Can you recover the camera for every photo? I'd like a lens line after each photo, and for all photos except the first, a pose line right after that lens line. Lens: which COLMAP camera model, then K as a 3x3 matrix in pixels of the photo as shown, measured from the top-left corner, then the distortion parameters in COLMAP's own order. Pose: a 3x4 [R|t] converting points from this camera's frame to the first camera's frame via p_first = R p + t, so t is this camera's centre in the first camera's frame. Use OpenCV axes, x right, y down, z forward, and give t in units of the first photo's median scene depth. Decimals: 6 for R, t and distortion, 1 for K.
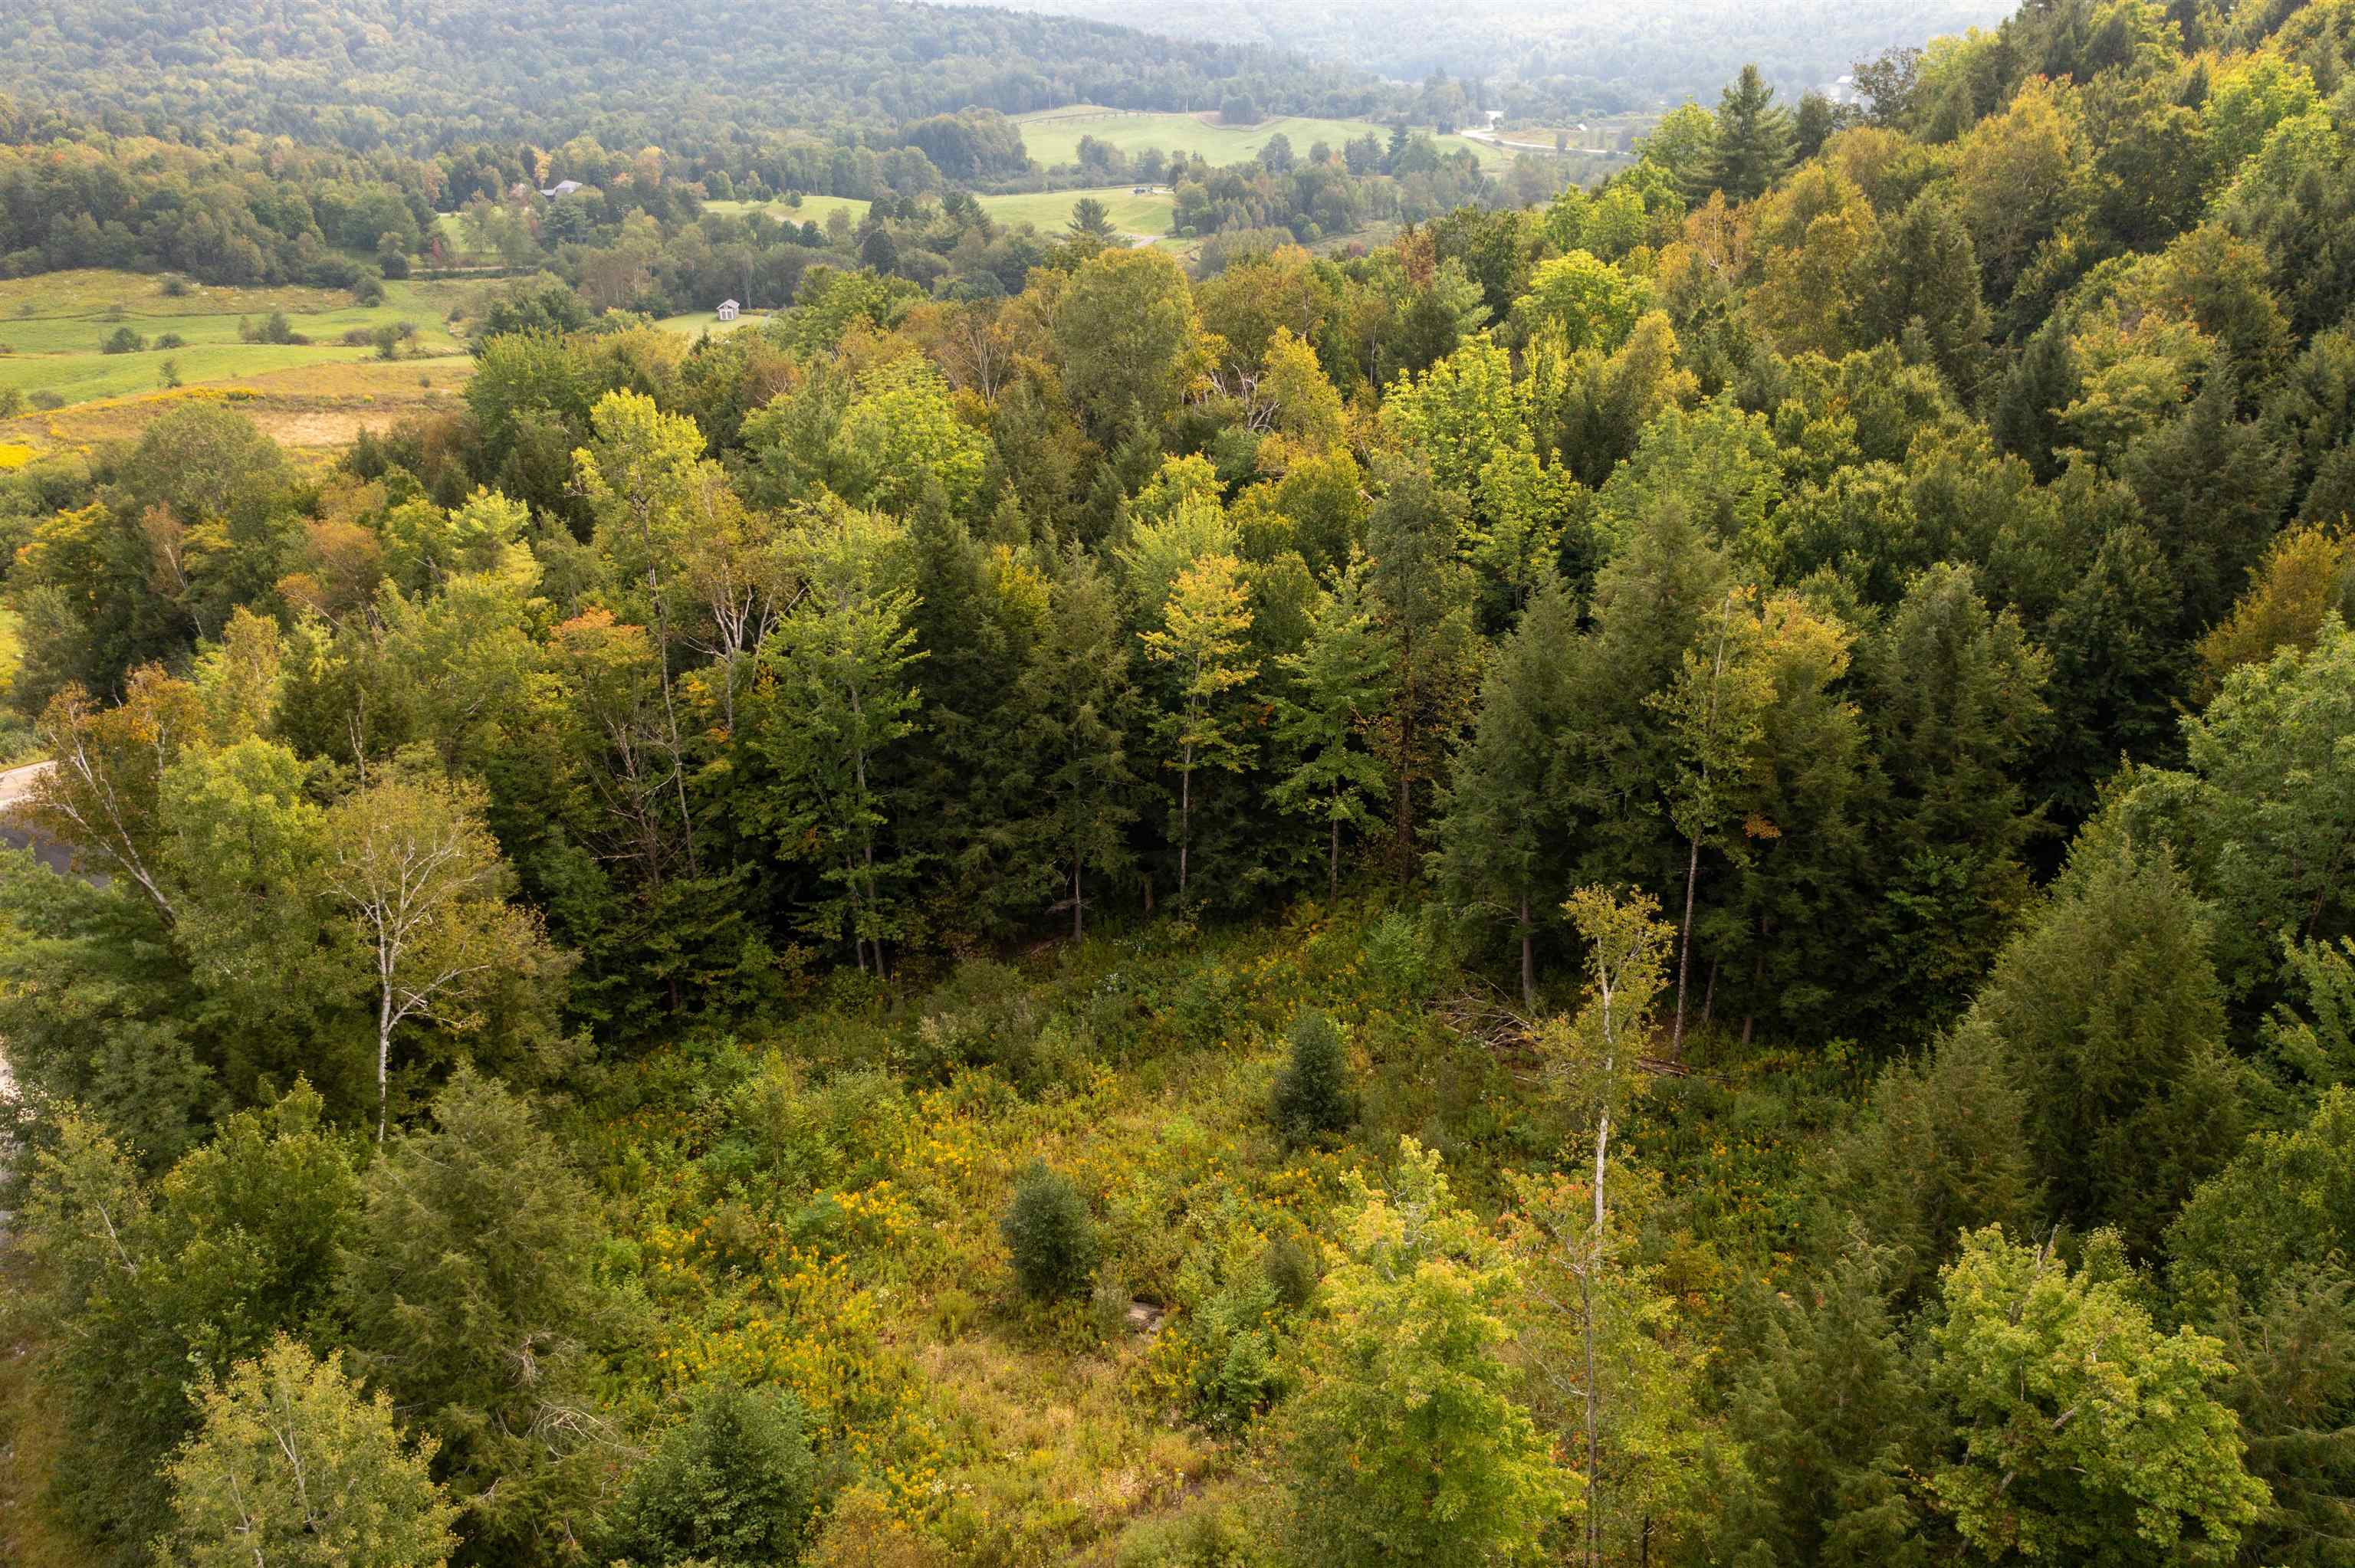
lens RADIAL K [[1848.6, 0, 1171.8], [0, 1848.6, 768.4], [0, 0, 1]] dist [-0.018676, 0.003485]
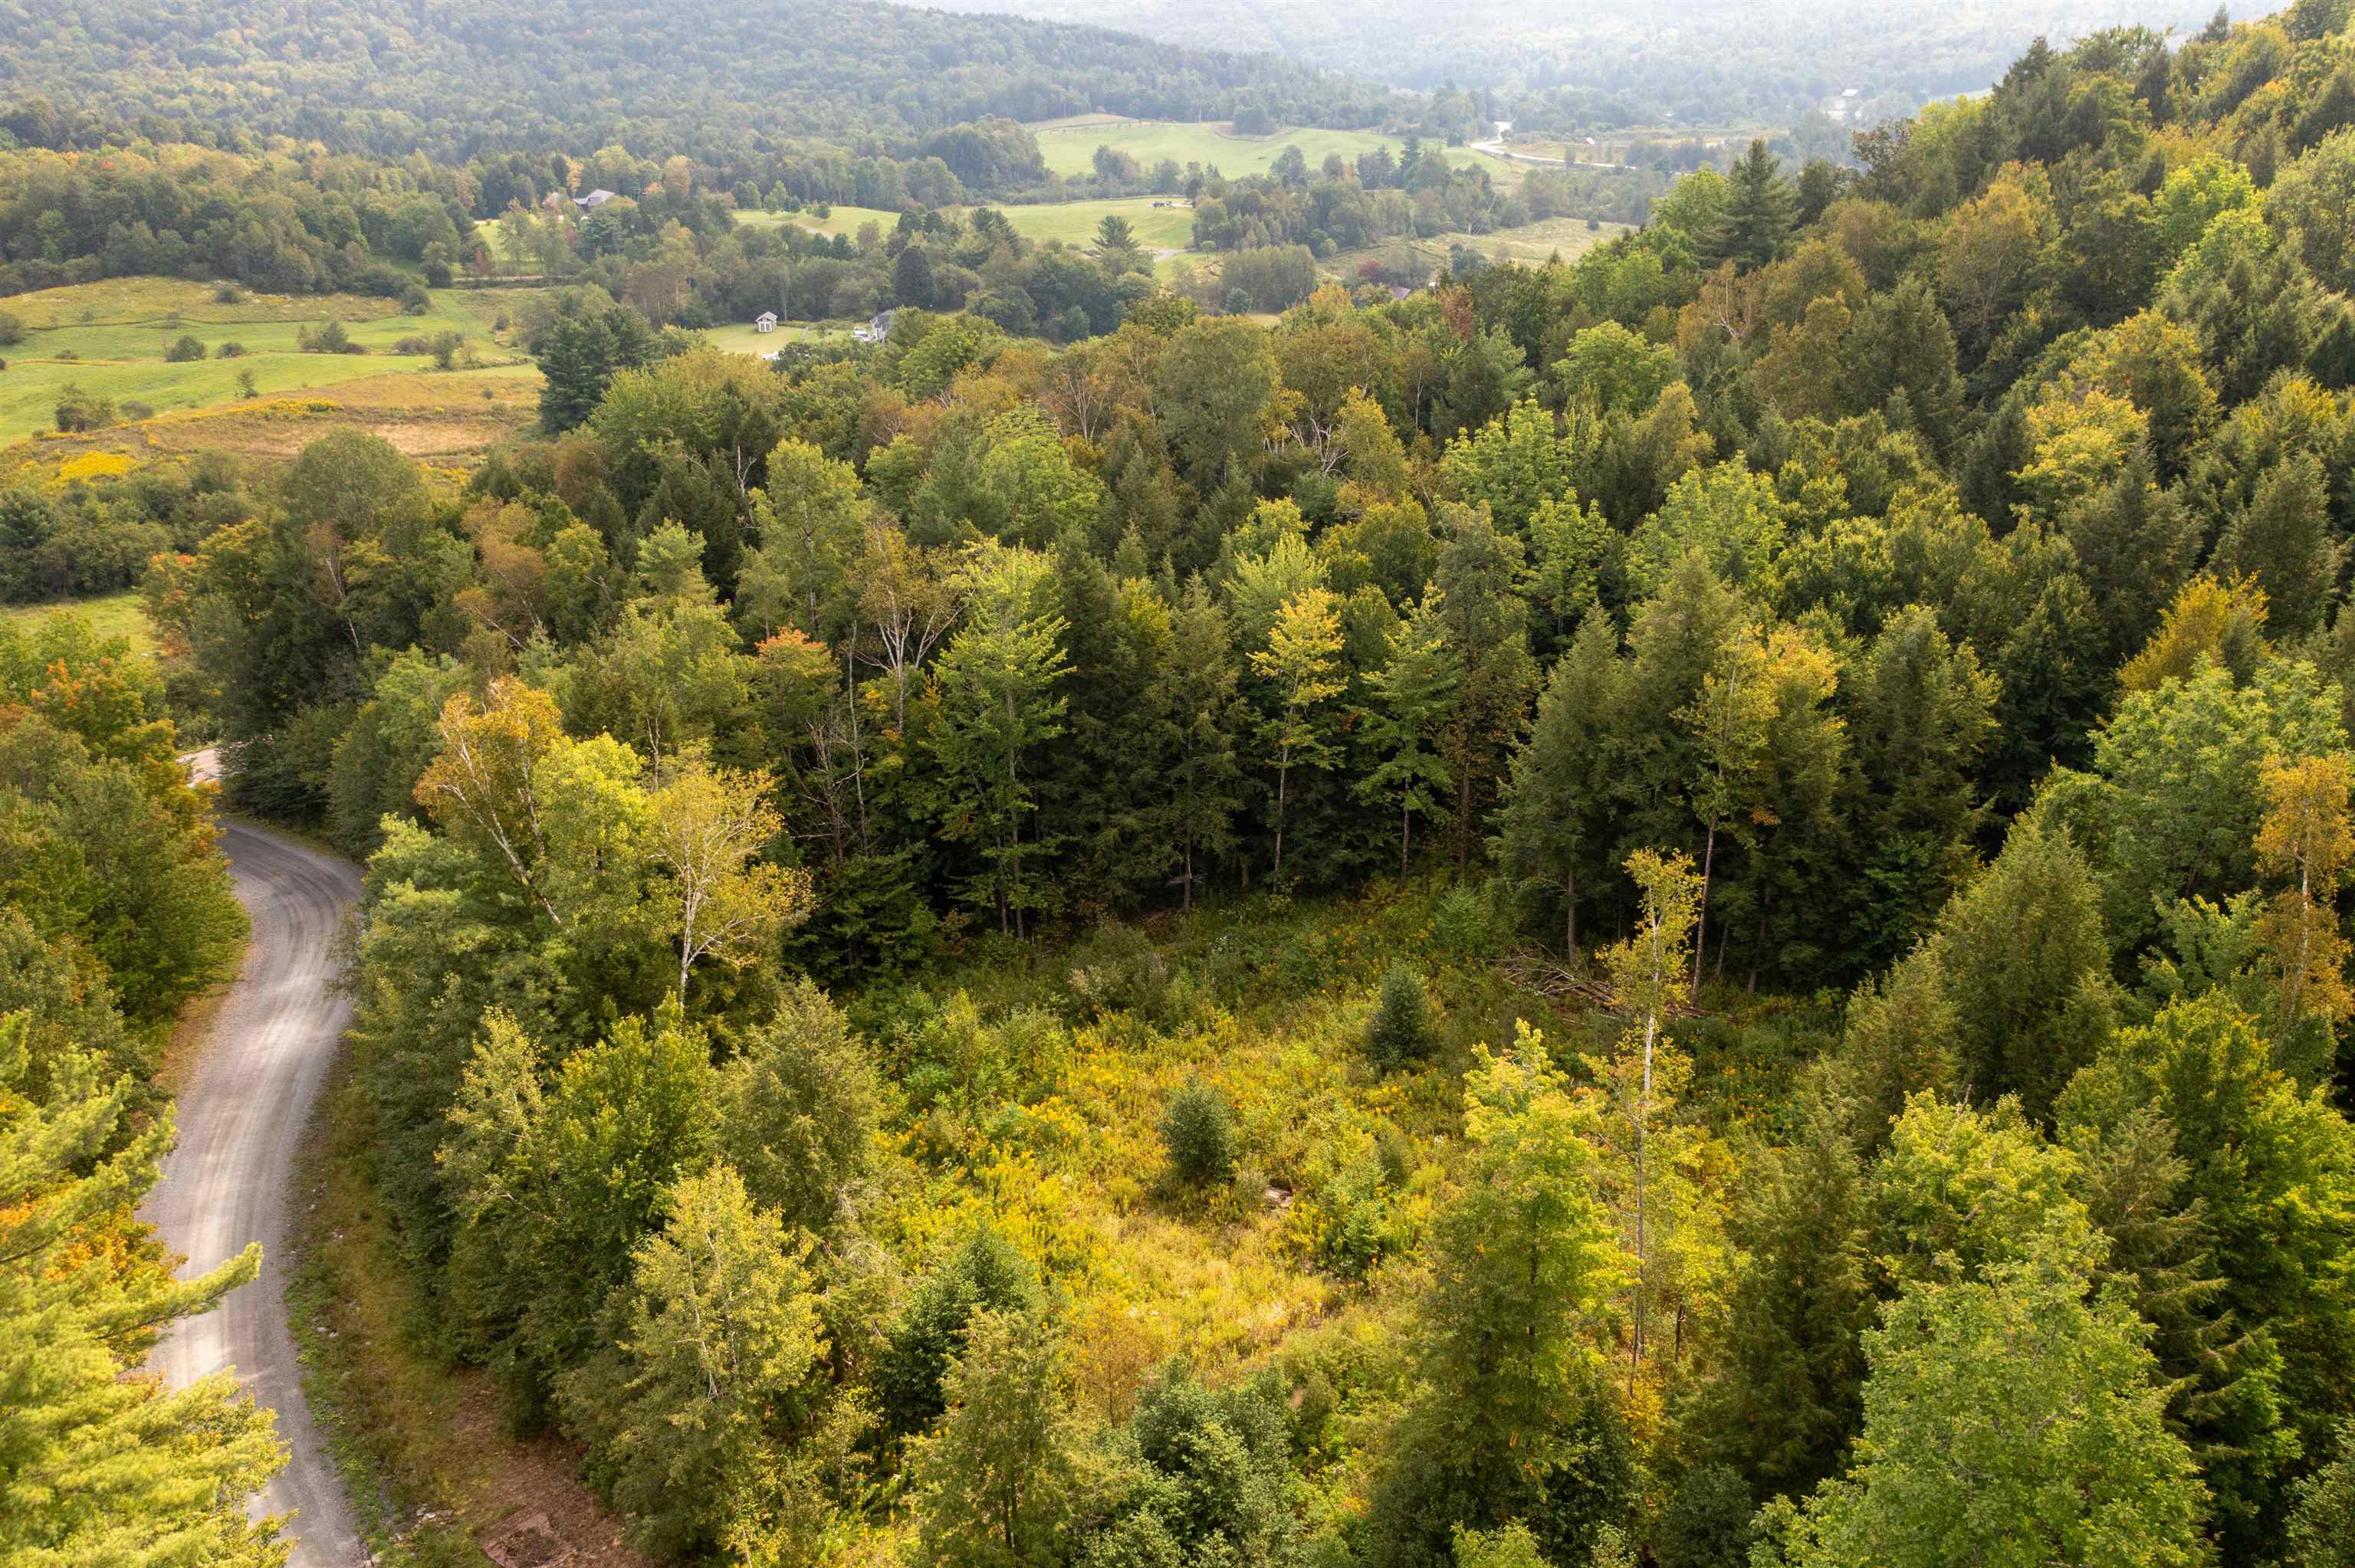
lens RADIAL K [[1848.6, 0, 1171.8], [0, 1848.6, 768.4], [0, 0, 1]] dist [-0.018676, 0.003485]
pose [[0.999967, 0.008084, -0.000100, -0.066723], [-0.008084, 0.999967, -0.000697, 0.002959], [0.000094, 0.000698, 1.000000, -0.202038]]
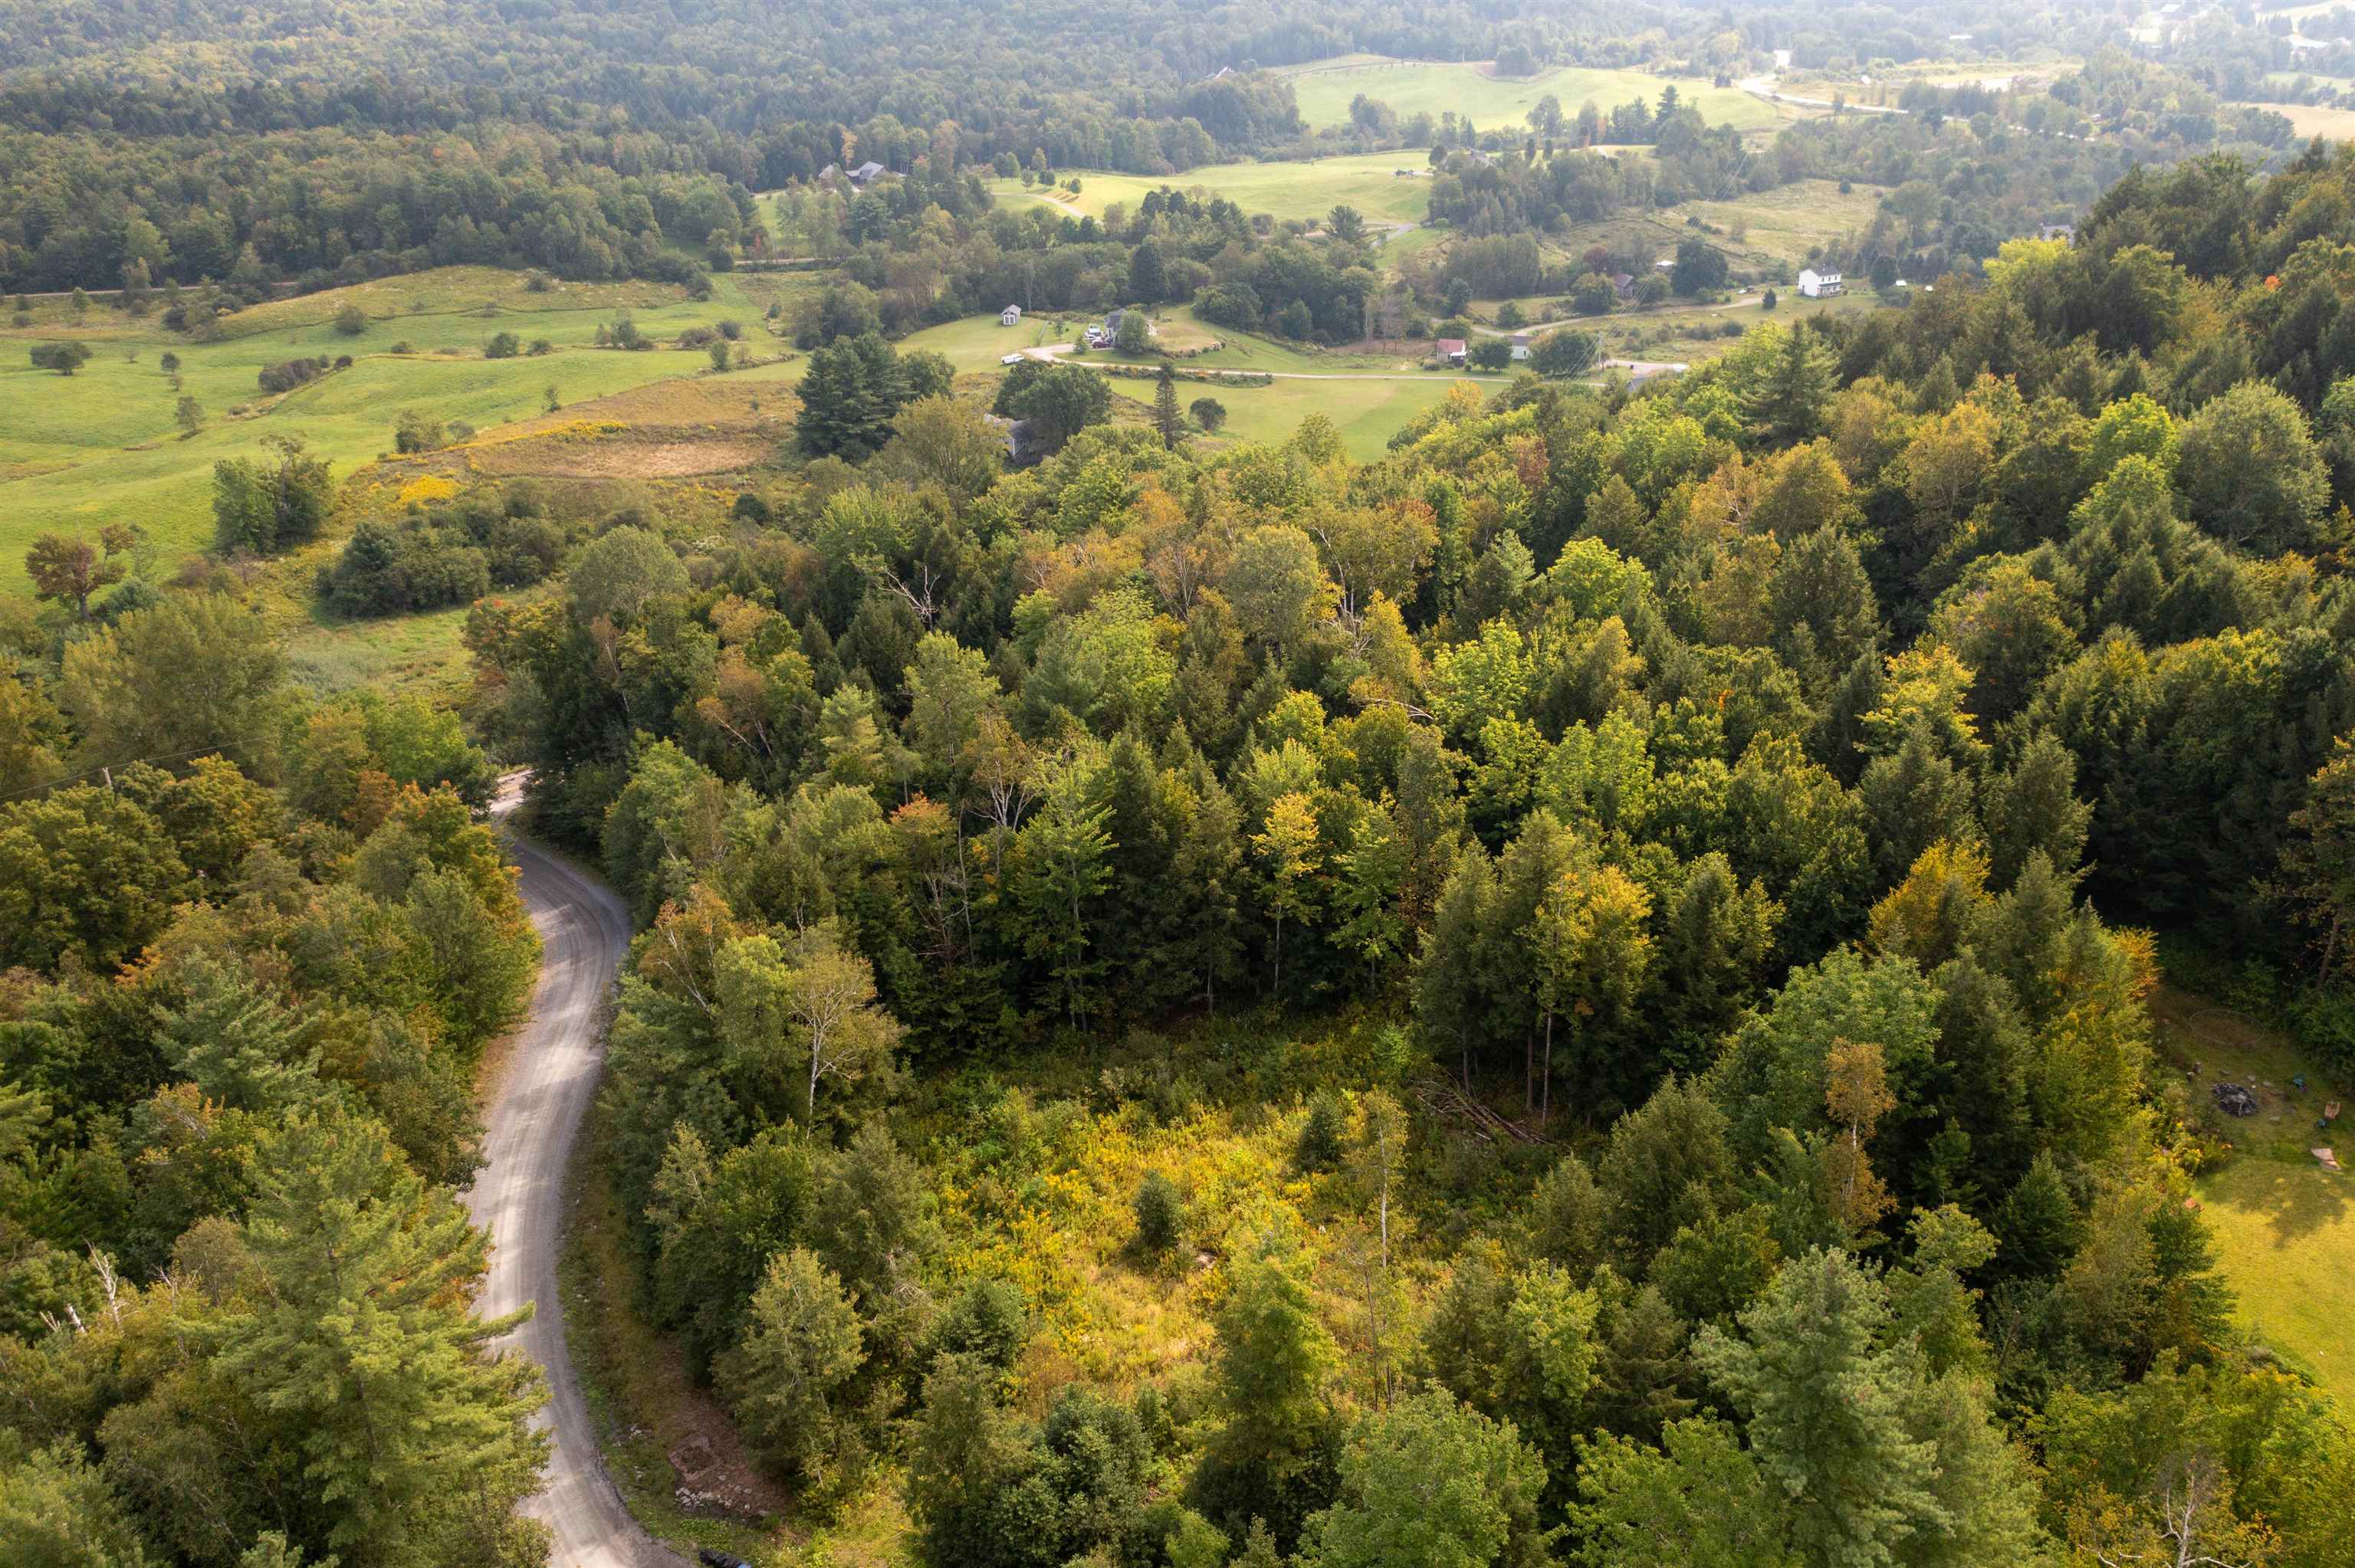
lens RADIAL K [[1849.5, 0, 1171.6], [0, 1849.5, 771.0], [0, 0, 1]] dist [-0.017321, 0.003230]
pose [[0.989183, 0.046941, -0.138972, 0.136996], [-0.040142, 0.997875, 0.051331, -0.209787], [0.141086, -0.045197, 0.988965, -0.596283]]
